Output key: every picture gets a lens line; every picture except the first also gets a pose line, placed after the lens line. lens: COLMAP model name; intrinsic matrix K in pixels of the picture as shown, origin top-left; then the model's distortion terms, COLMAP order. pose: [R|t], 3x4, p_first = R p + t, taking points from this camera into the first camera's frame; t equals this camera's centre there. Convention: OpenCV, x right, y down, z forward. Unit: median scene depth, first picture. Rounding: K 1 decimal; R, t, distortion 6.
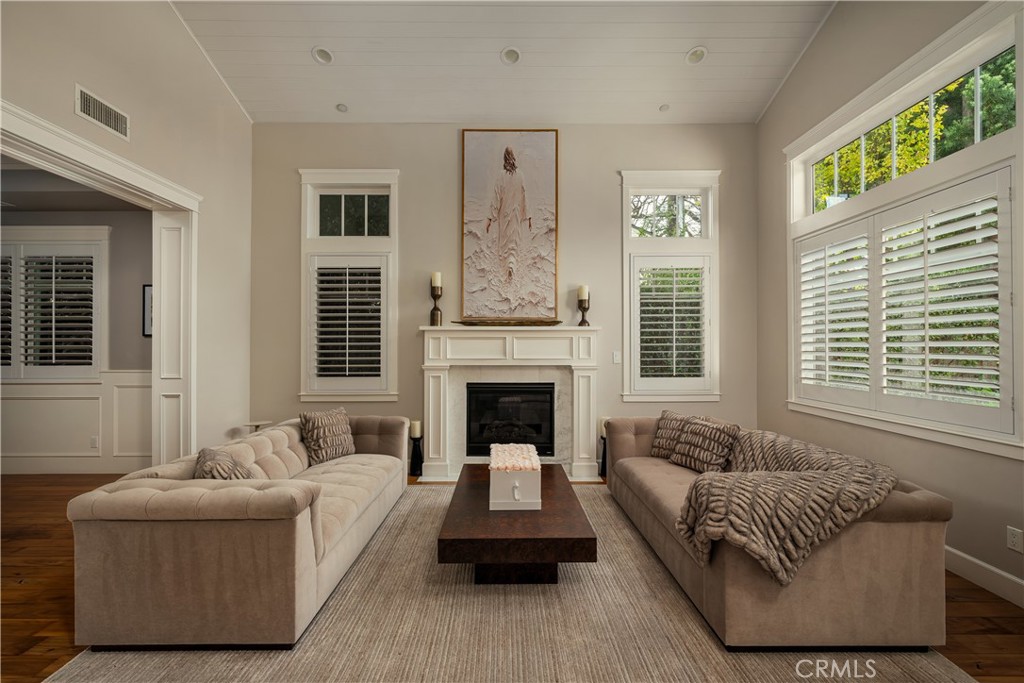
lens RADIAL K [[440.3, 0, 514.0], [0, 440.3, 345.2], [0, 0, 1]] dist [0.000261, 0.000091]
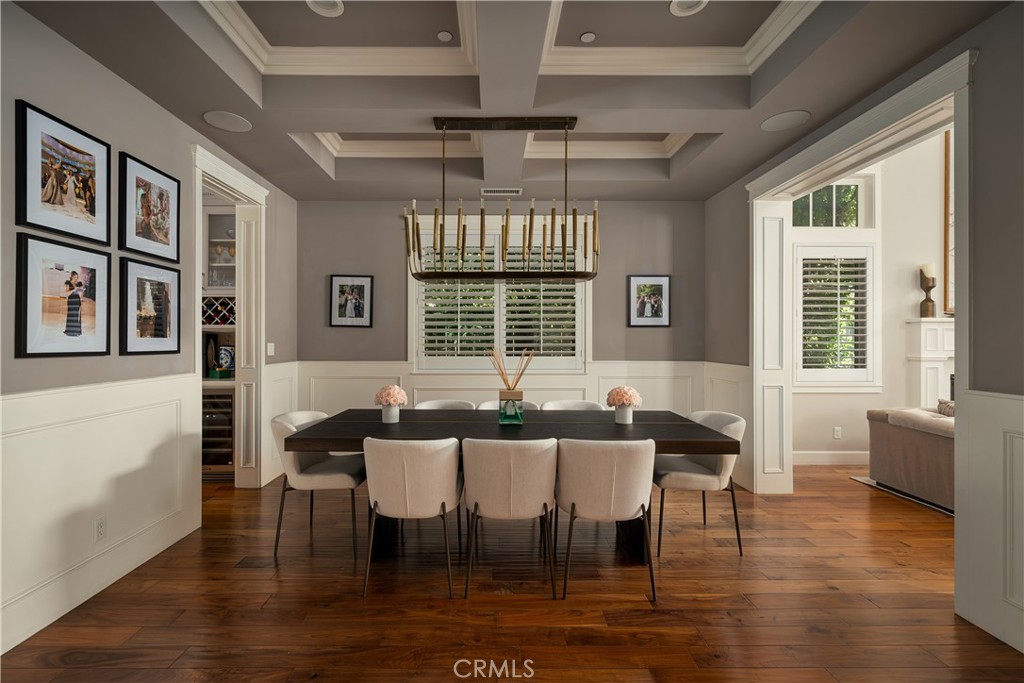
lens RADIAL K [[430.6, 0, 505.7], [0, 430.6, 338.2], [0, 0, 1]] dist [-0.000589, -0.000075]
pose [[0.999926, 0.001101, -0.012152, -1.090173], [-0.001043, 0.999988, 0.004755, 0.000071], [0.012157, -0.004742, 0.999915, 0.019627]]
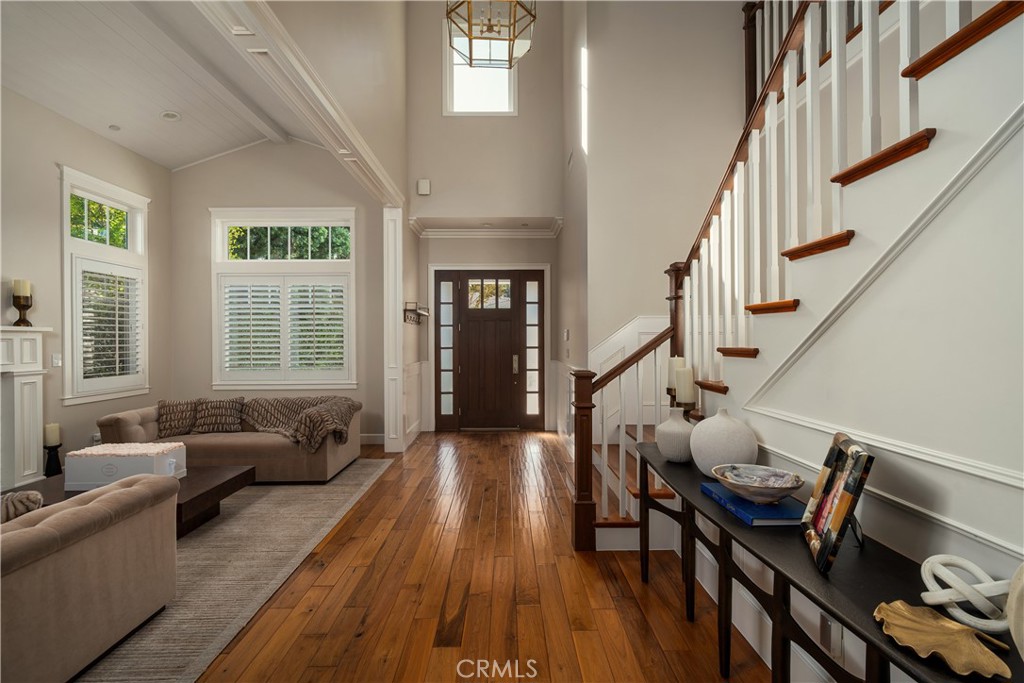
lens RADIAL K [[421.8, 0, 507.9], [0, 421.8, 338.8], [0, 0, 1]] dist [-0.000712, -0.000078]
pose [[0.002065, 0.004658, 0.999987, -0.676528], [0.001001, 0.999989, -0.004660, -0.013144], [-0.999997, 0.001011, 0.002060, 0.030019]]
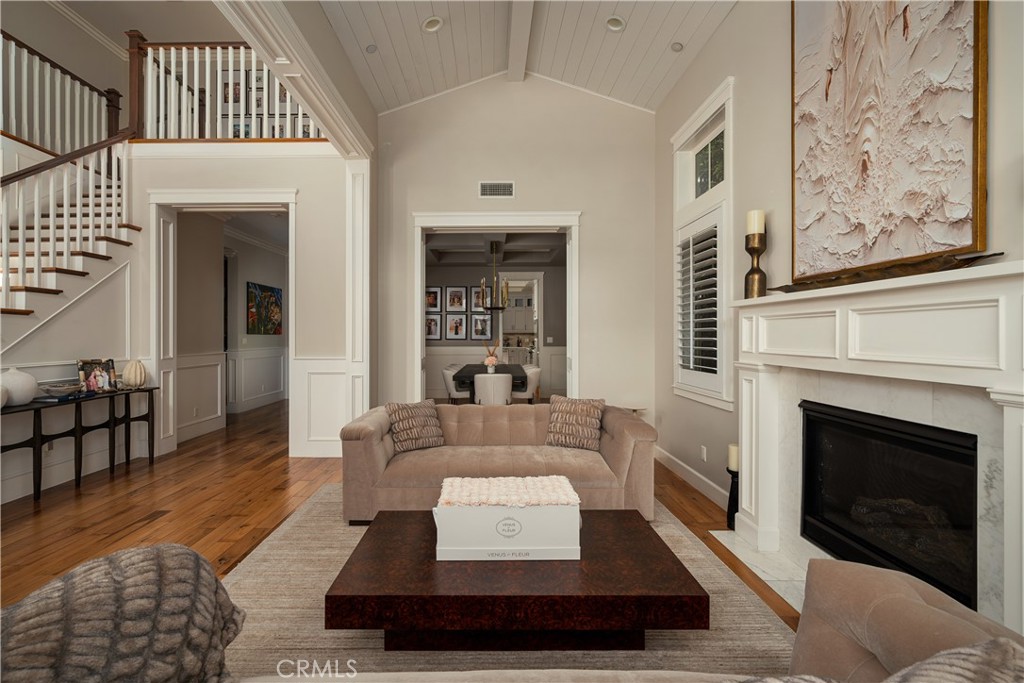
lens RADIAL K [[452.3, 0, 487.9], [0, 452.3, 335.3], [0, 0, 1]] dist [-0.001285, -0.000160]
pose [[-0.018988, -0.000861, -0.999819, 0.453202], [0.008325, 0.999965, -0.001019, 0.004900], [0.999785, -0.008343, -0.018980, 0.629422]]
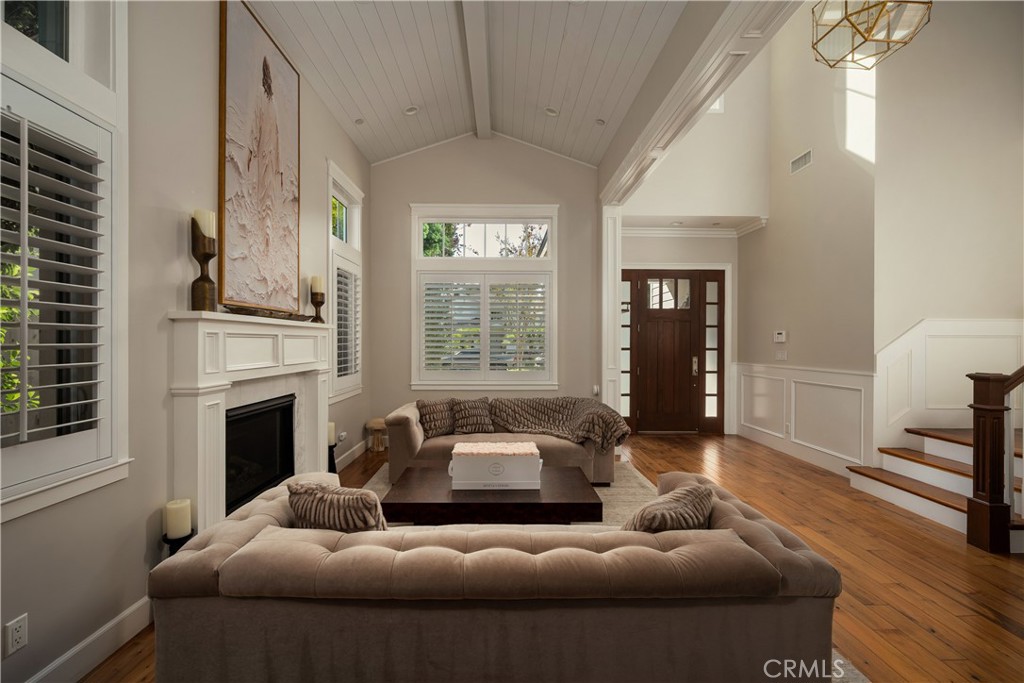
lens RADIAL K [[438.1, 0, 512.0], [0, 438.1, 341.5], [0, 0, 1]] dist [0.000376, 0.000268]
pose [[-0.005402, -0.000143, 0.999985, -0.698813], [-0.008100, 0.999967, 0.000099, -0.010400], [-0.999953, -0.008099, -0.005403, 0.620219]]
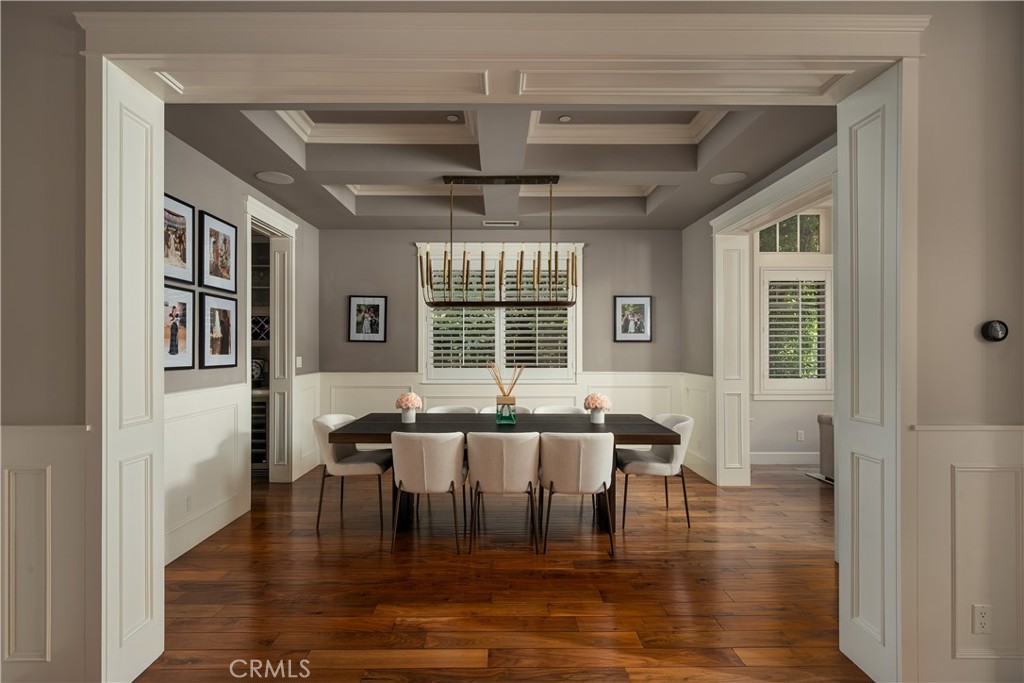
lens RADIAL K [[454.4, 0, 512.8], [0, 454.4, 346.6], [0, 0, 1]] dist [0.000148, -0.000007]
pose [[0.999940, 0.000017, -0.010958, -1.070429], [0.000030, 0.999991, 0.004256, -0.013326], [0.010958, -0.004256, 0.999931, -0.157815]]
